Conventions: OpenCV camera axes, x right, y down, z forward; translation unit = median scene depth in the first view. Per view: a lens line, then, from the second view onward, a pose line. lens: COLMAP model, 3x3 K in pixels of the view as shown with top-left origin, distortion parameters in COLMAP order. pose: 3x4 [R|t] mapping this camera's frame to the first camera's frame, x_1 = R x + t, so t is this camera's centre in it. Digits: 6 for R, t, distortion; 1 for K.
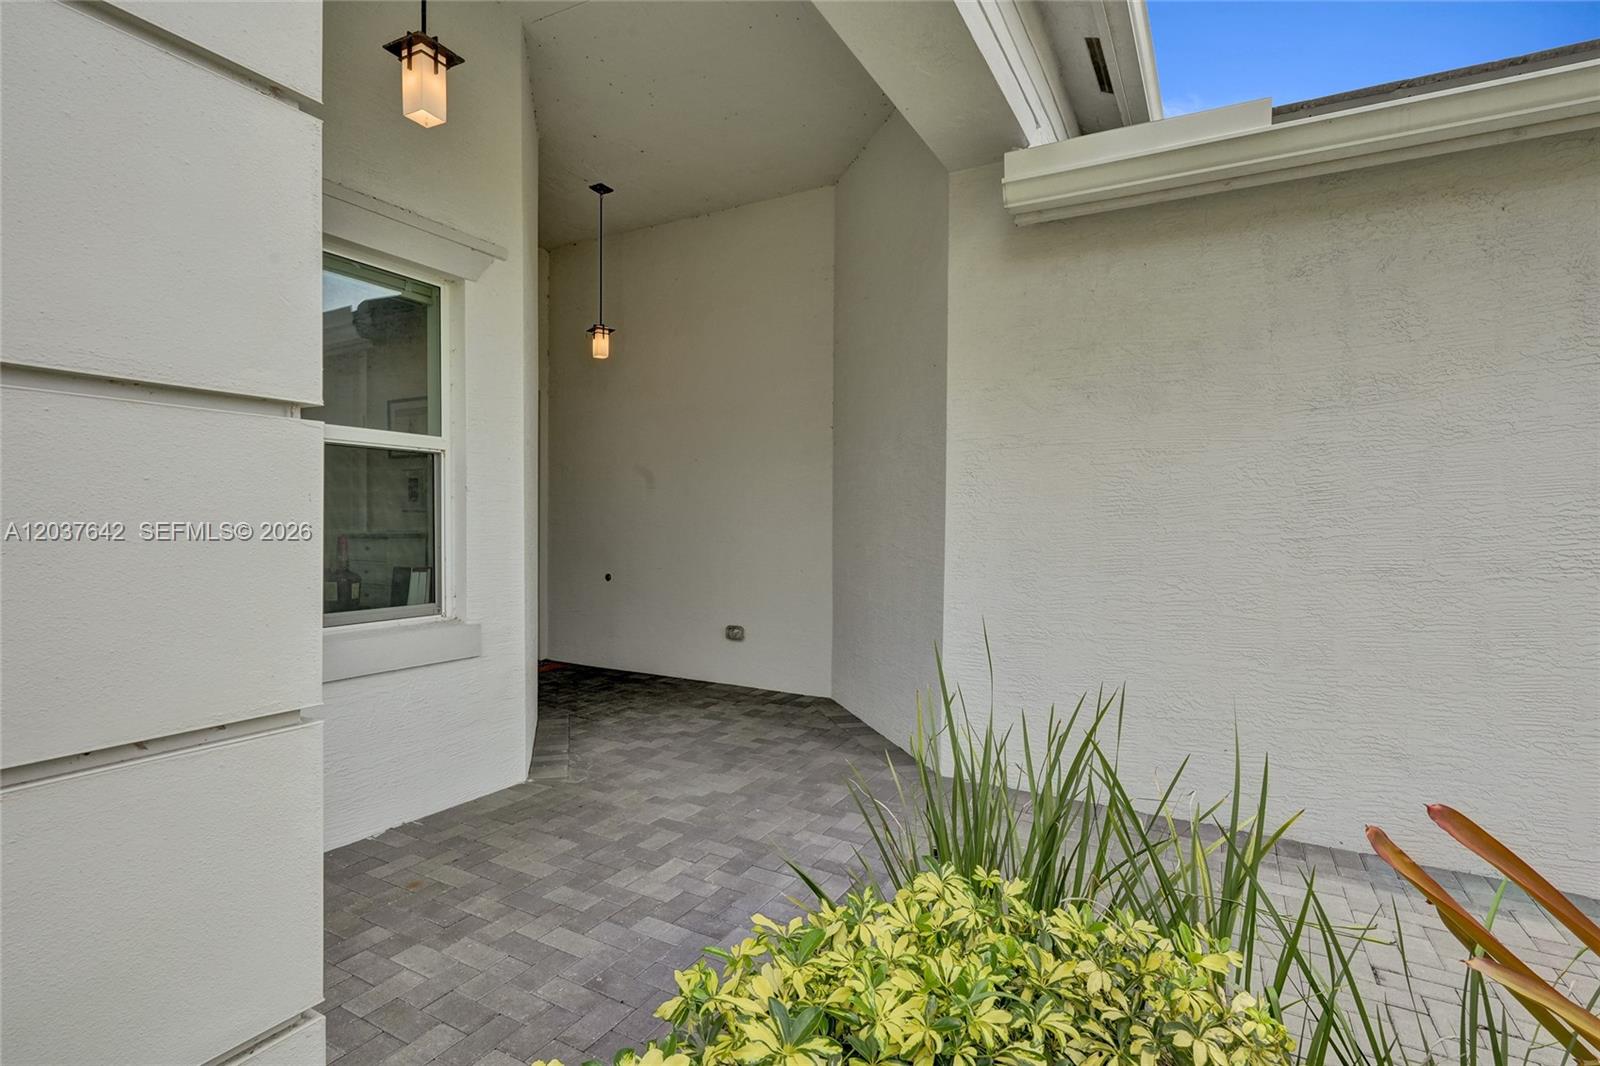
lens RADIAL K [[782.3, 0, 799.2], [0, 782.3, 532.4], [0, 0, 1]] dist [-0.003680, -0.000222]
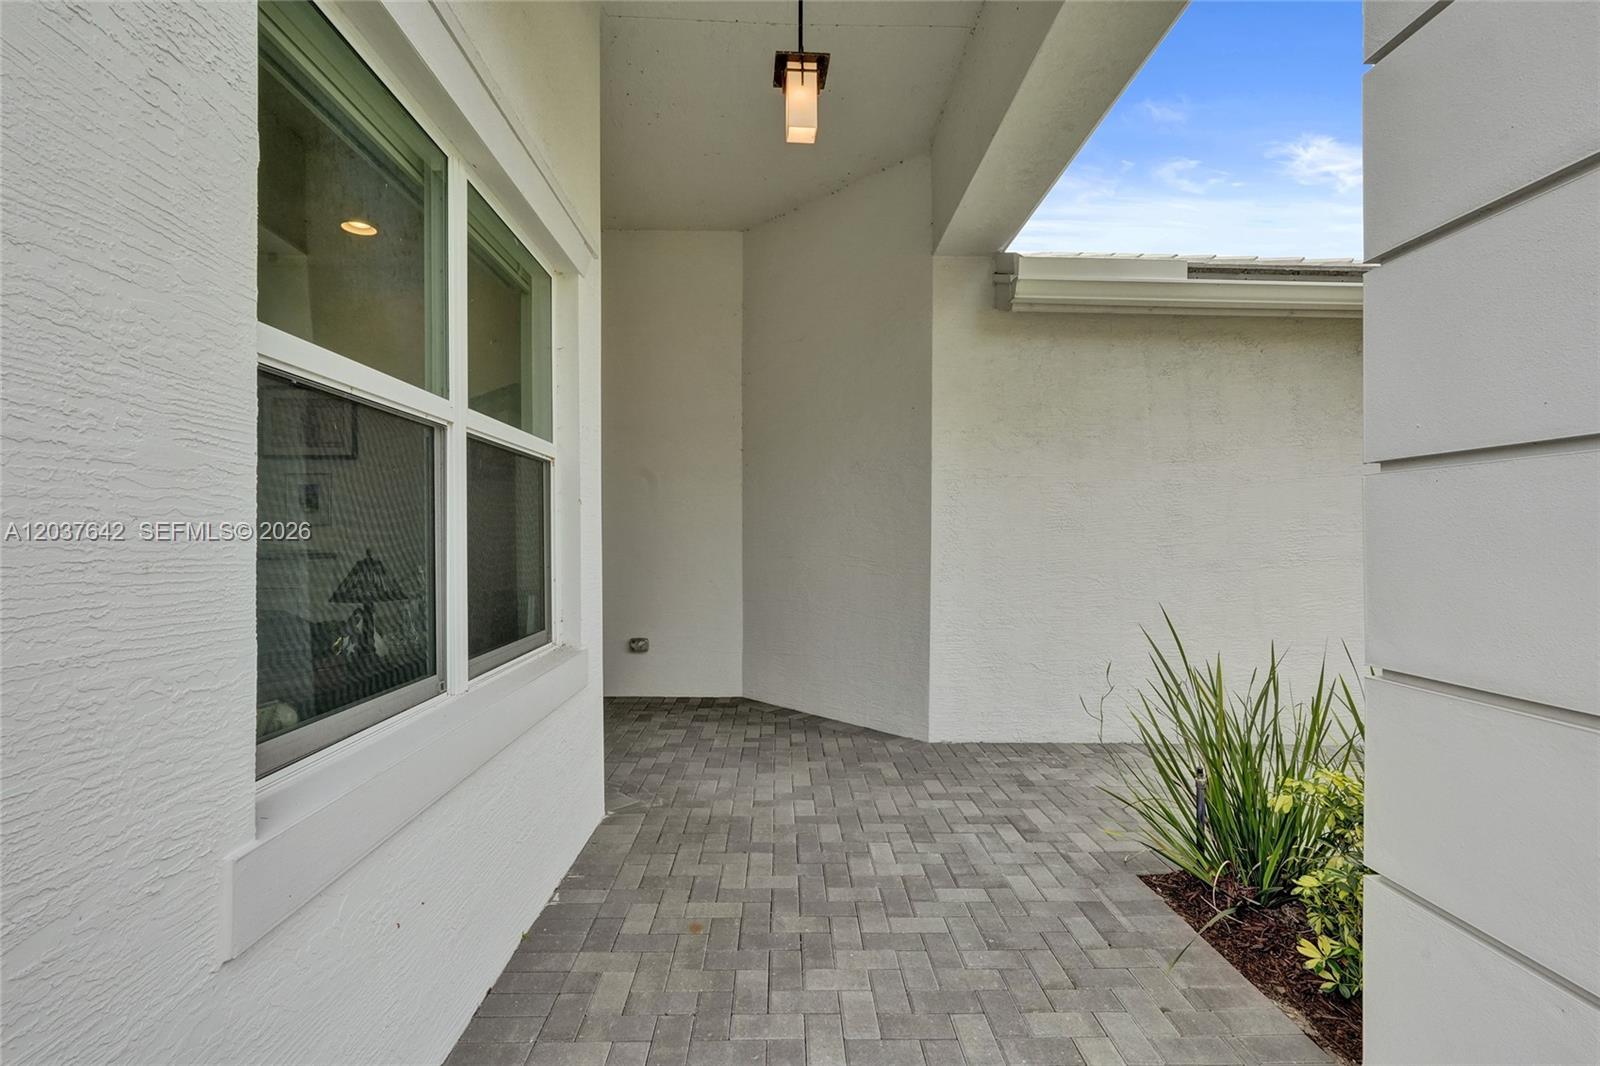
lens RADIAL K [[711.6, 0, 800.1], [0, 711.6, 535.9], [0, 0, 1]] dist [-0.015174, -0.000052]
pose [[0.858629, -0.004918, 0.512574, -0.643088], [0.011308, 0.999892, -0.009348, -0.005596], [-0.512473, 0.013823, 0.858592, 0.160575]]
